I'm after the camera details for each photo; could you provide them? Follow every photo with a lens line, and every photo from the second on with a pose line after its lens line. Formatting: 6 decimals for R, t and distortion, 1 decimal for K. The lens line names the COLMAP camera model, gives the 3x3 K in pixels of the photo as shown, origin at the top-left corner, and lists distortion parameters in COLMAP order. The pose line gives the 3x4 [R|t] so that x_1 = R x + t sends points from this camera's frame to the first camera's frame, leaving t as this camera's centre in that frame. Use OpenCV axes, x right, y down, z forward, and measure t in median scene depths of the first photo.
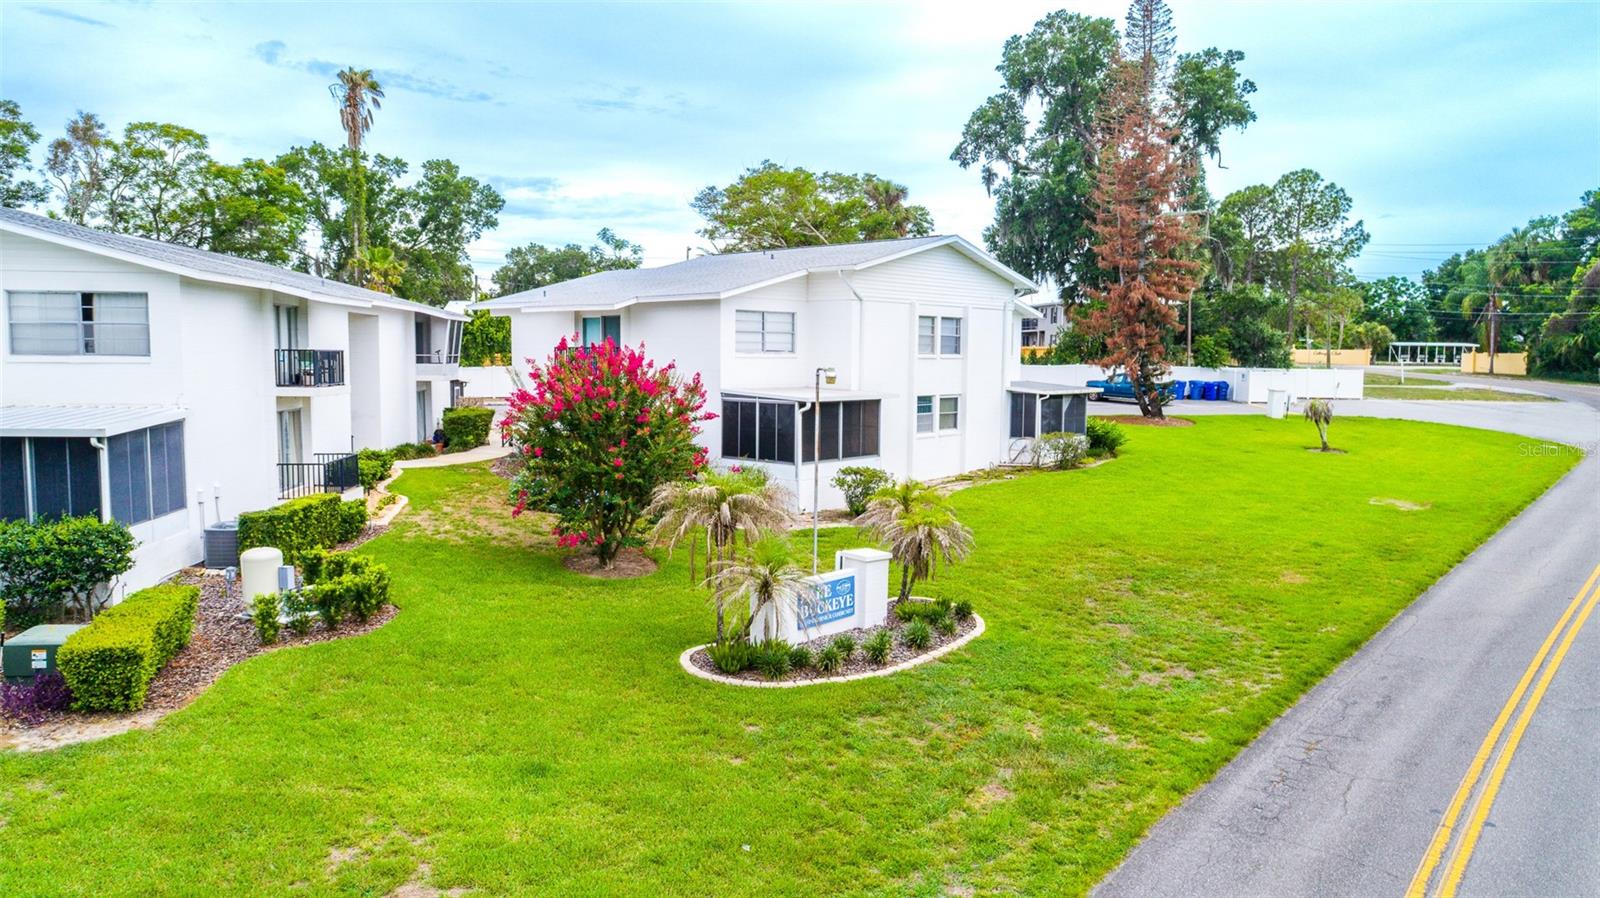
lens RADIAL K [[1081.2, 0, 796.5], [0, 1081.2, 452.2], [0, 0, 1]] dist [-0.016994, 0.007468]
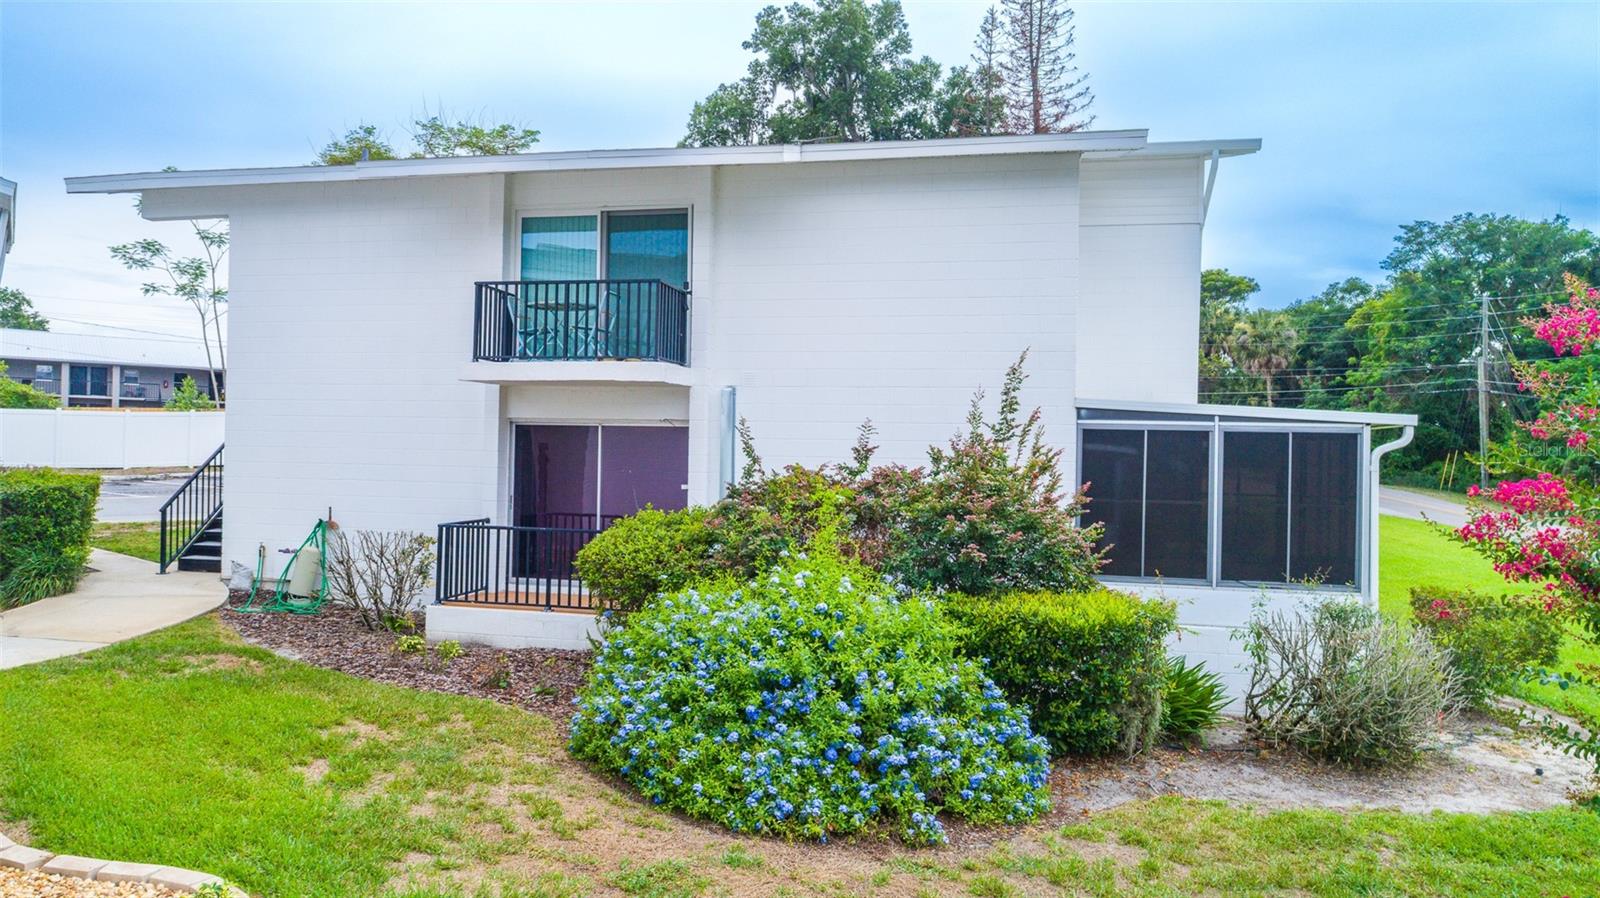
lens RADIAL K [[1081.2, 0, 807.2], [0, 1081.2, 451.1], [0, 0, 1]] dist [-0.016994, 0.007468]
pose [[0.862256, 0.009221, 0.506389, -0.269286], [0.034999, 0.996359, -0.077738, -0.010874], [-0.505262, 0.084753, 0.858794, 0.569729]]
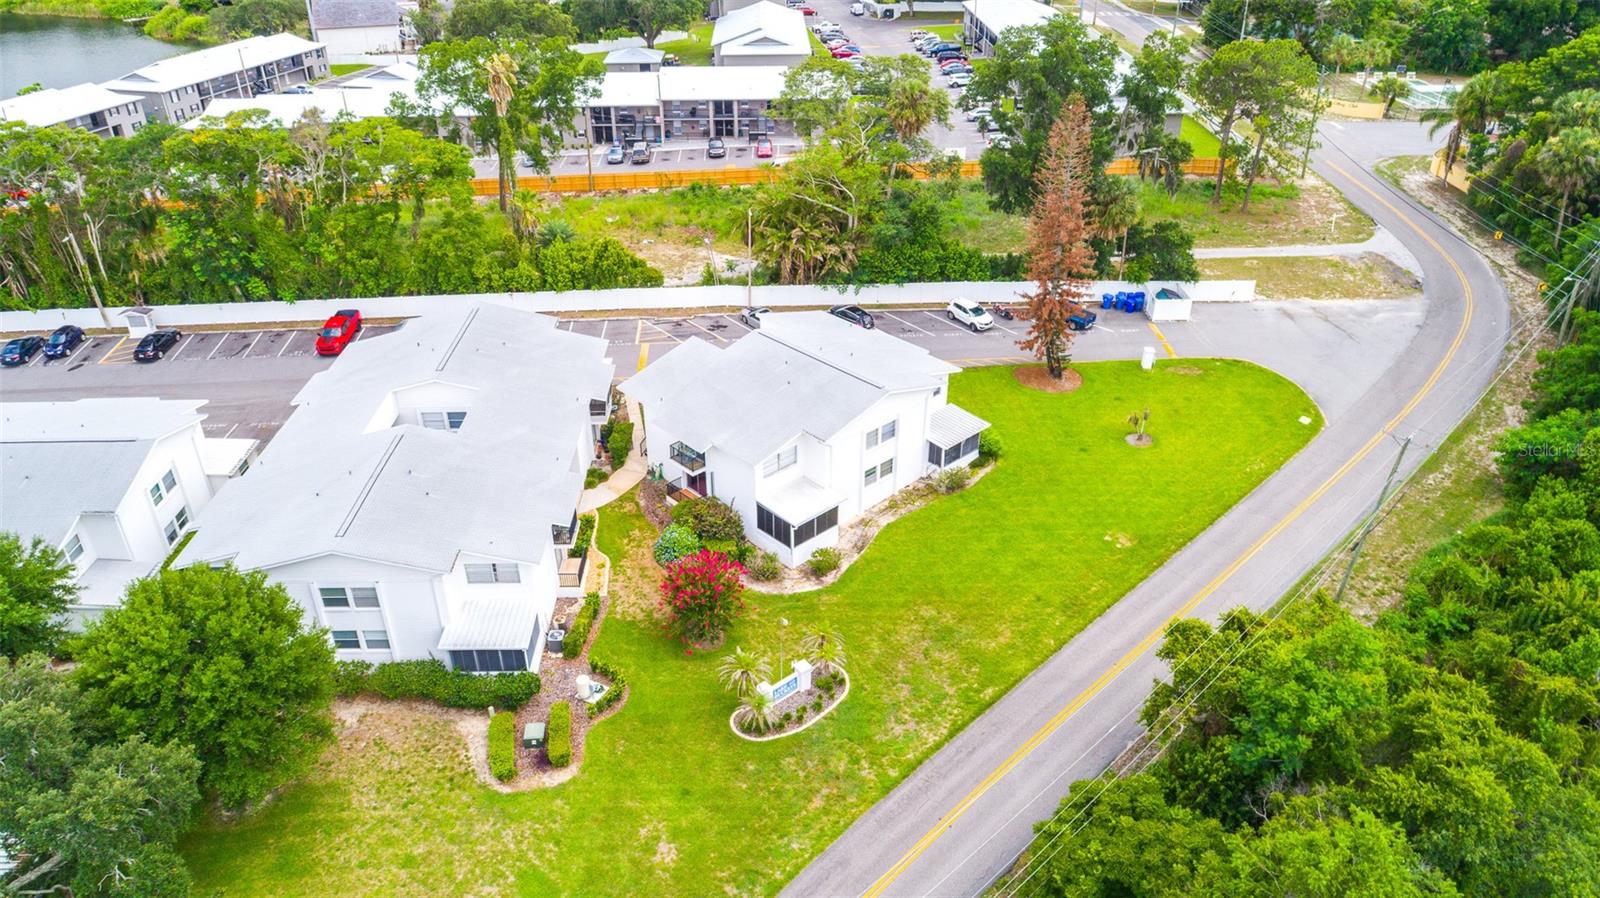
lens RADIAL K [[1081.2, 0, 798.8], [0, 1081.2, 447.5], [0, 0, 1]] dist [-0.016994, 0.007468]
pose [[0.996426, 0.036075, -0.076376, 0.122311], [-0.001096, 0.909656, 0.415360, -0.760743], [0.084460, -0.413792, 0.906445, -0.590481]]
